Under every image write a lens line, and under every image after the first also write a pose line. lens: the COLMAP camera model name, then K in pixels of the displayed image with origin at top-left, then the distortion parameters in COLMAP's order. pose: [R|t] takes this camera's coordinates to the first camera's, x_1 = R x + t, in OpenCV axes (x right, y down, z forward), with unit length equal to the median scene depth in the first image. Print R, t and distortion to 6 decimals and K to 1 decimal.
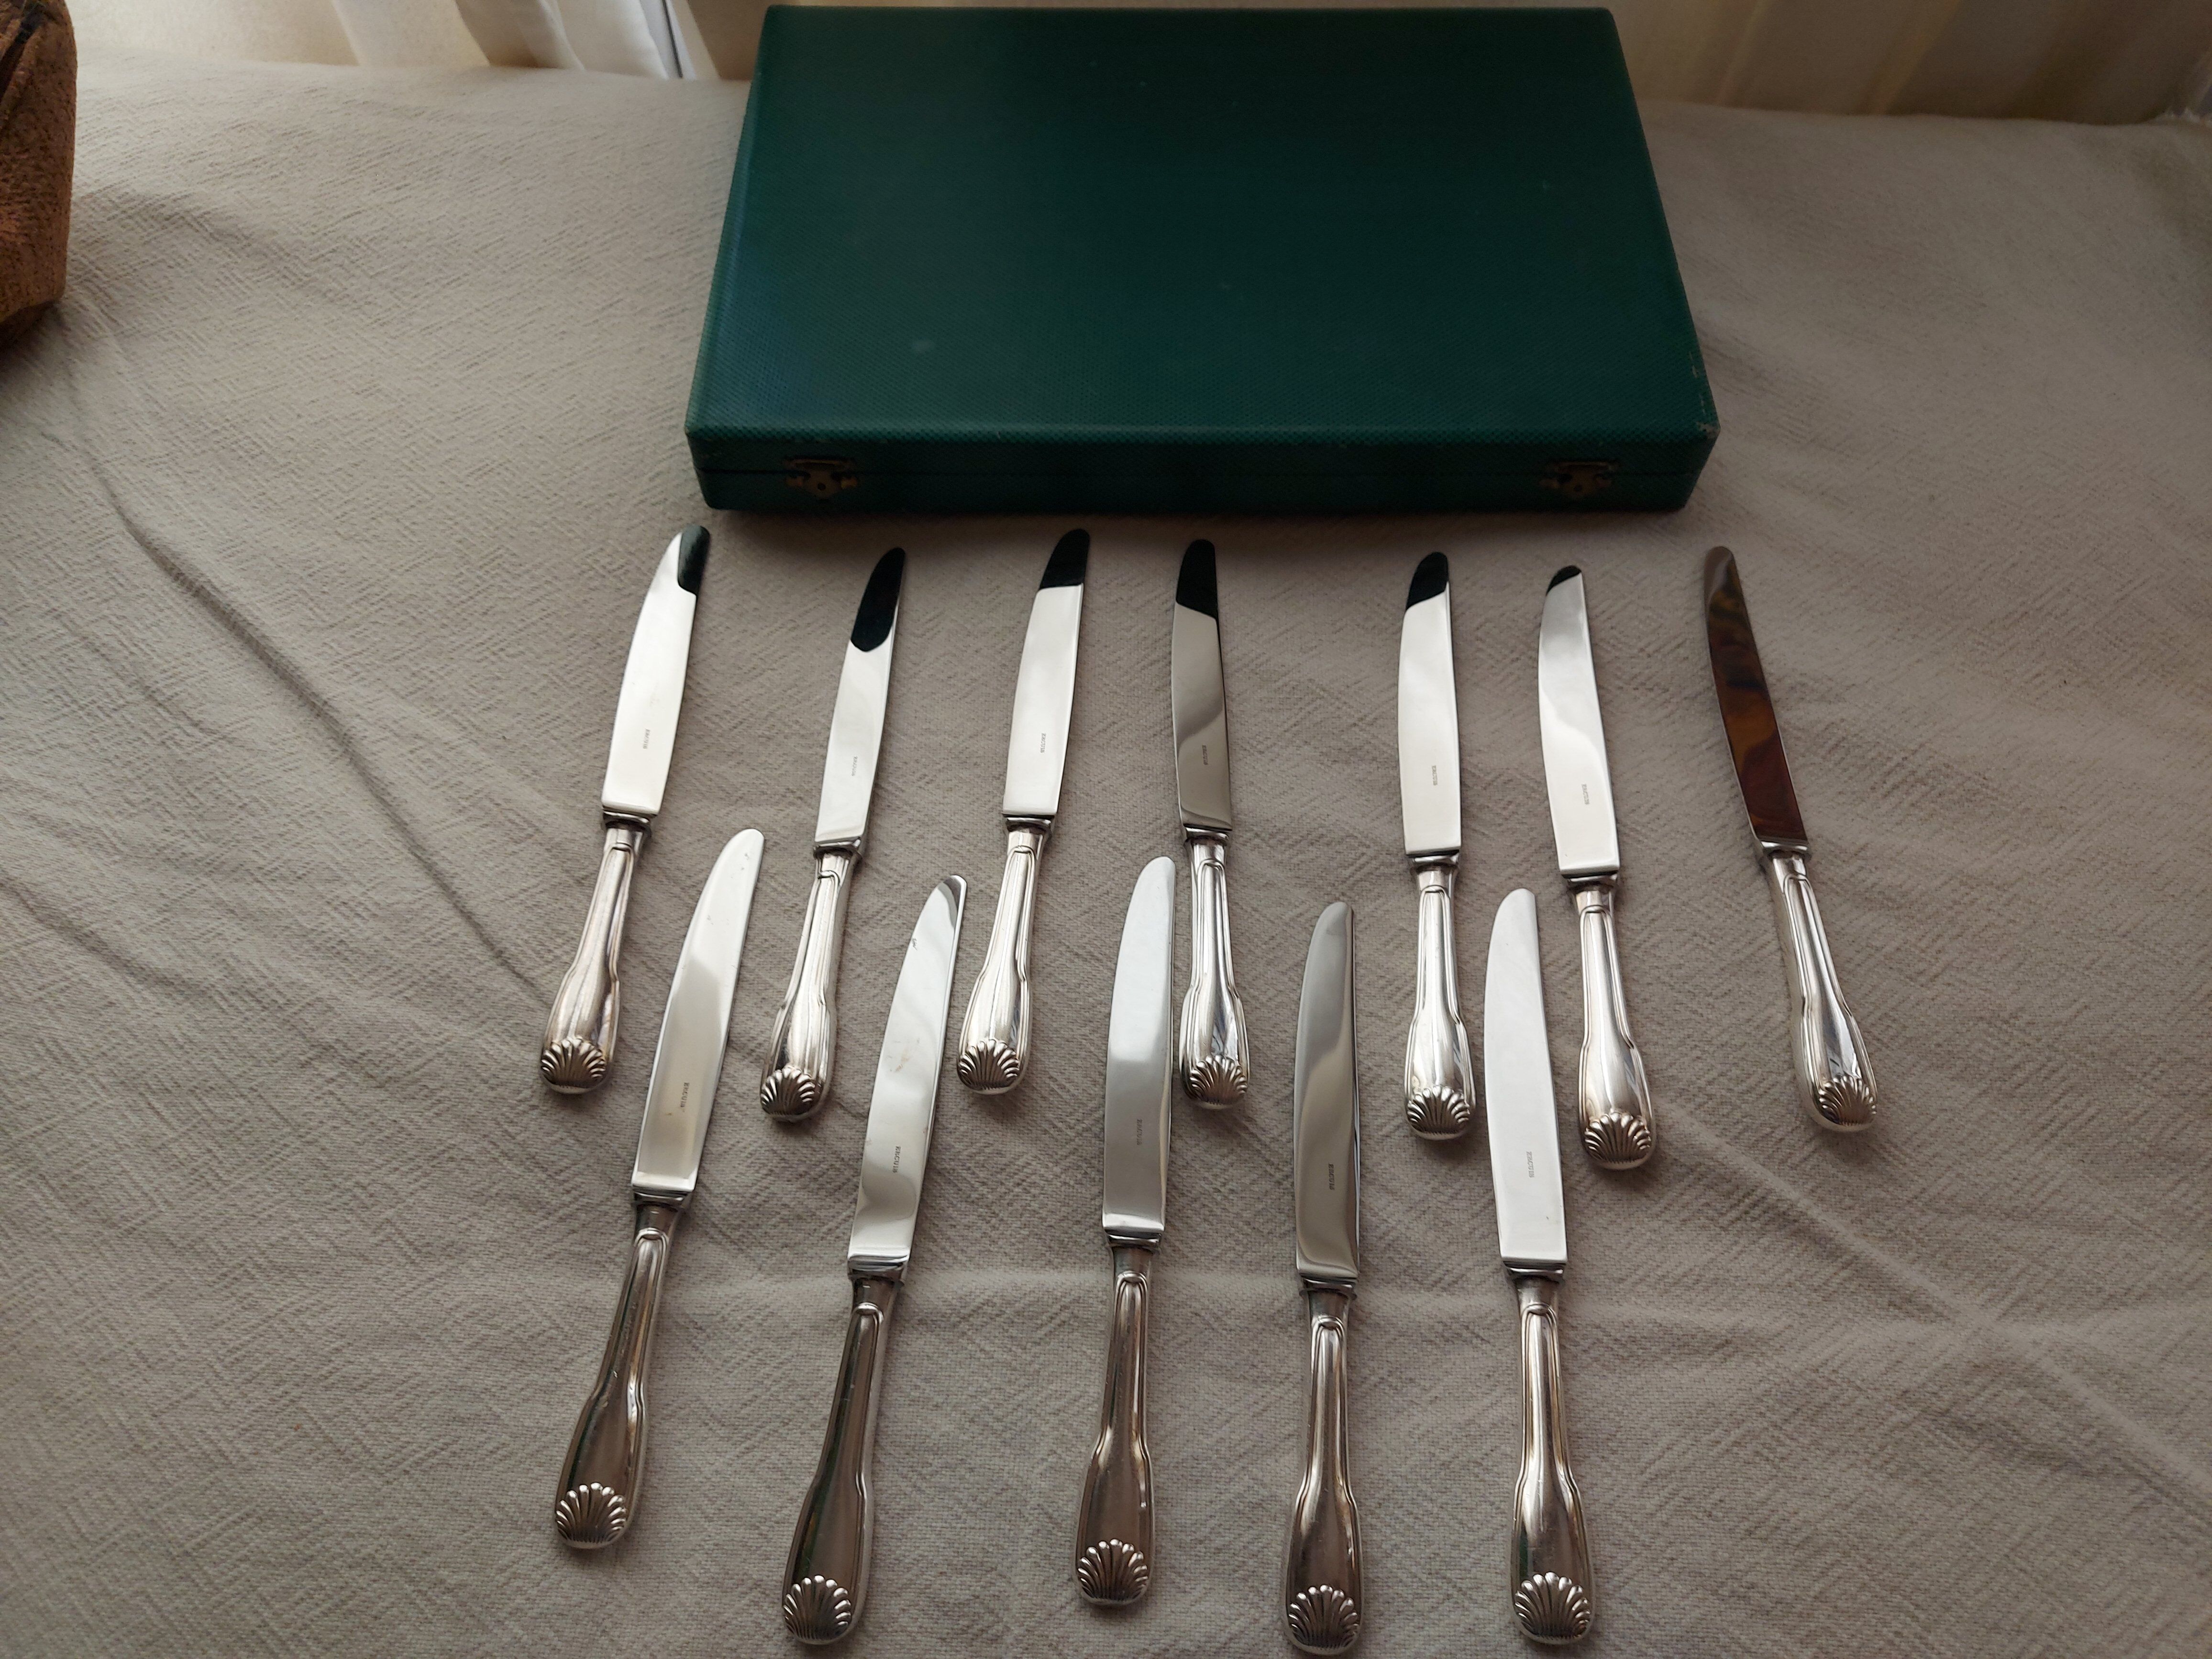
lens RADIAL K [[1599.0, 0, 1108.4], [0, 1599.0, 849.0], [0, 0, 1]] dist [0.048684, -0.062105]
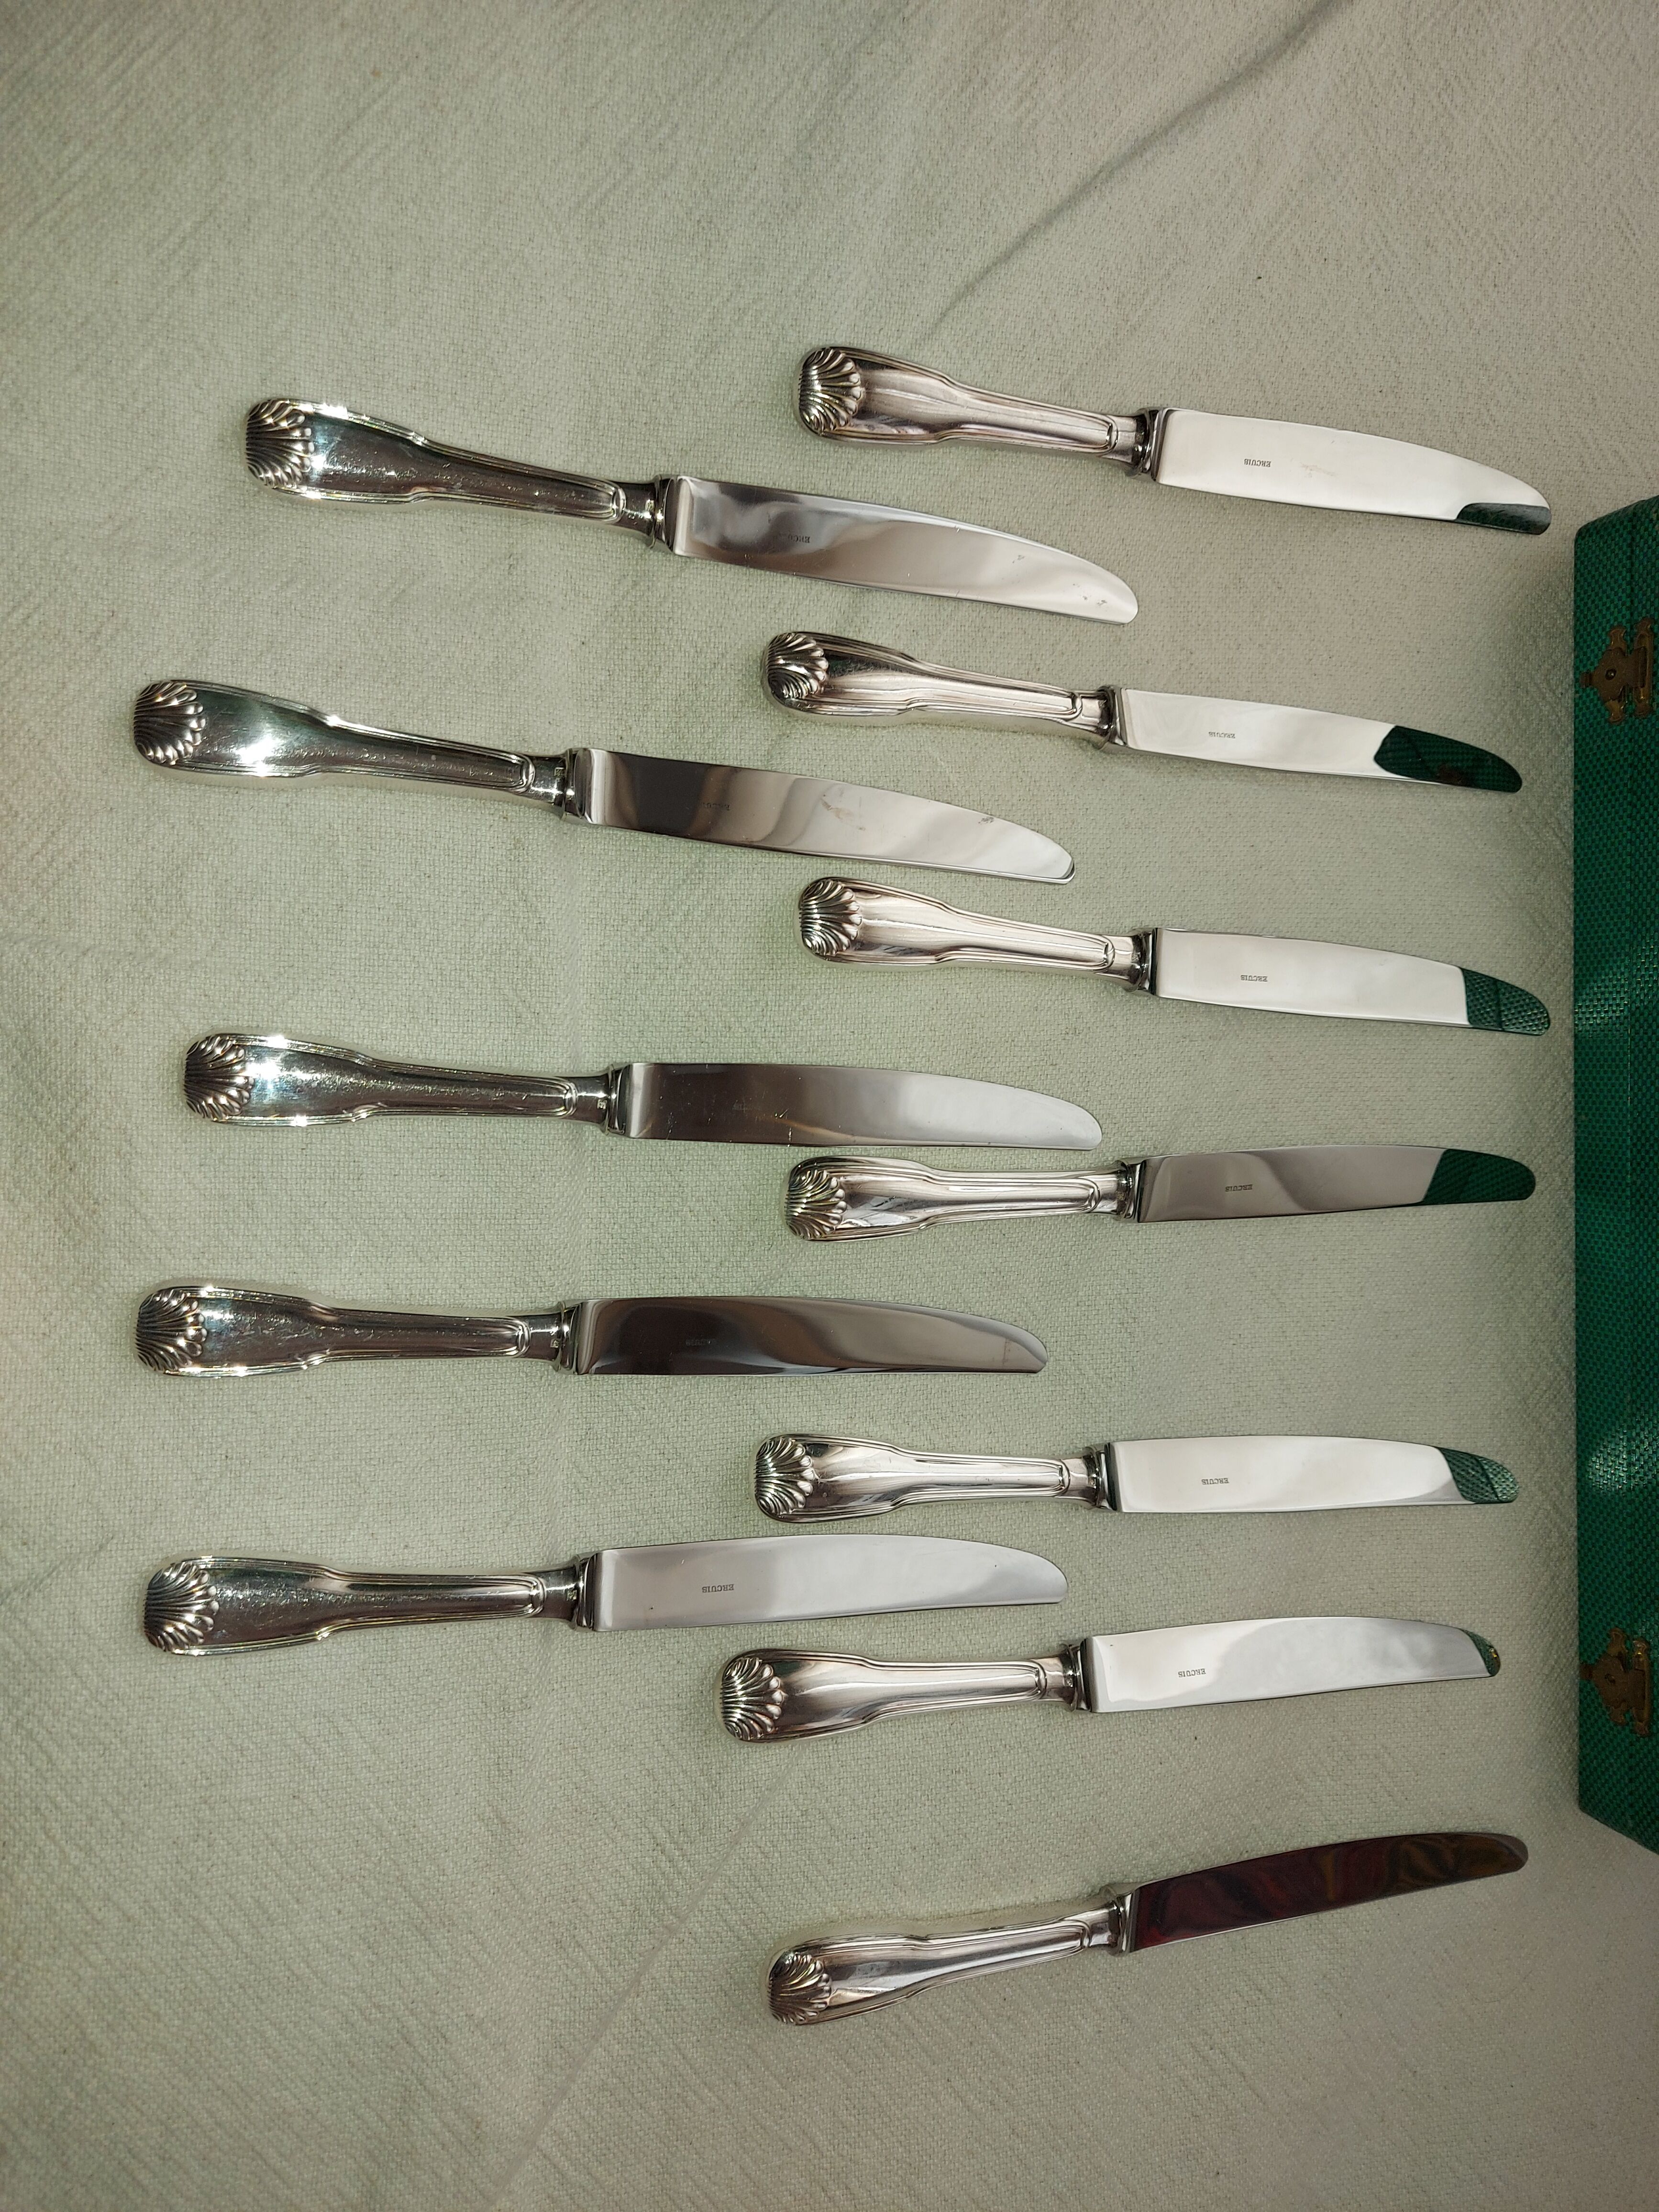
lens RADIAL K [[1599.0, 0, 816.6], [0, 1599.0, 1109.4], [0, 0, 1]] dist [0.048684, -0.062105]
pose [[0.012628, 0.999730, 0.019526, 0.005182], [-0.978150, 0.008298, 0.207733, -0.022108], [0.207515, -0.021722, 0.977991, 0.217375]]
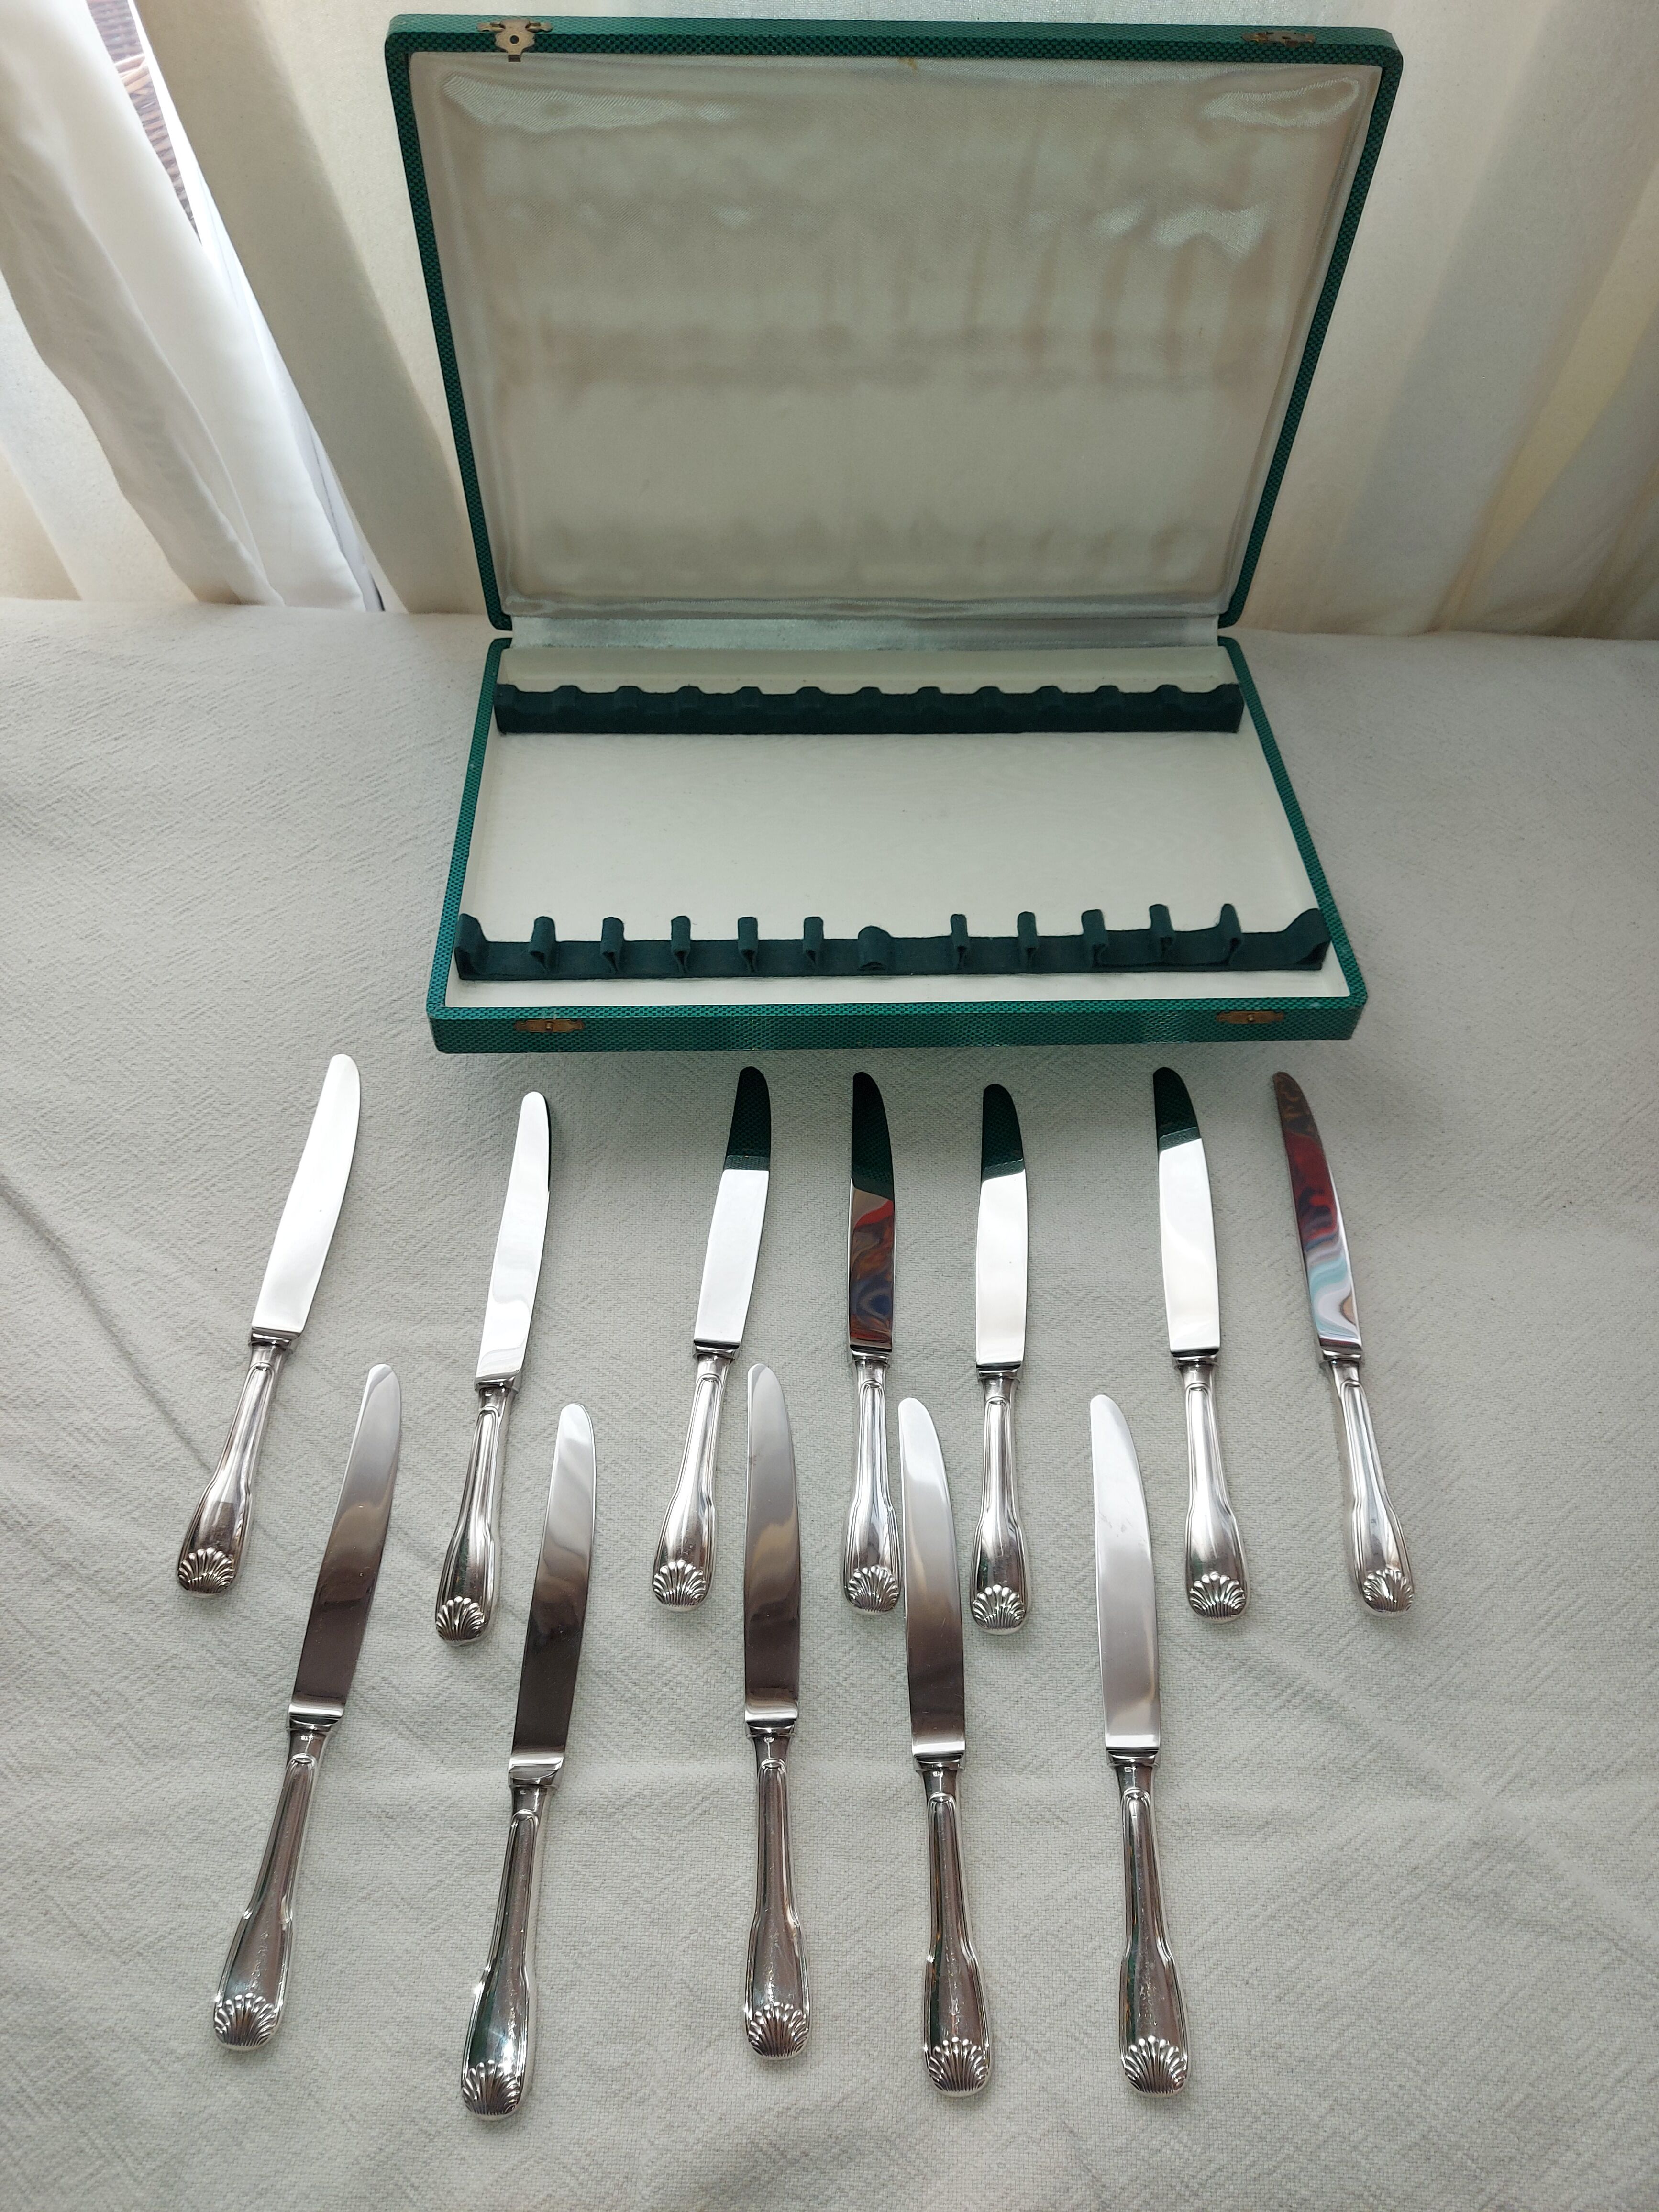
lens RADIAL K [[1599.0, 0, 812.3], [0, 1599.0, 1092.9], [0, 0, 1]] dist [0.048684, -0.062105]
pose [[0.999880, -0.009045, 0.012577, 0.038406], [0.009325, 0.999706, -0.022375, -0.186922], [-0.012371, 0.022489, 0.999671, -0.168663]]
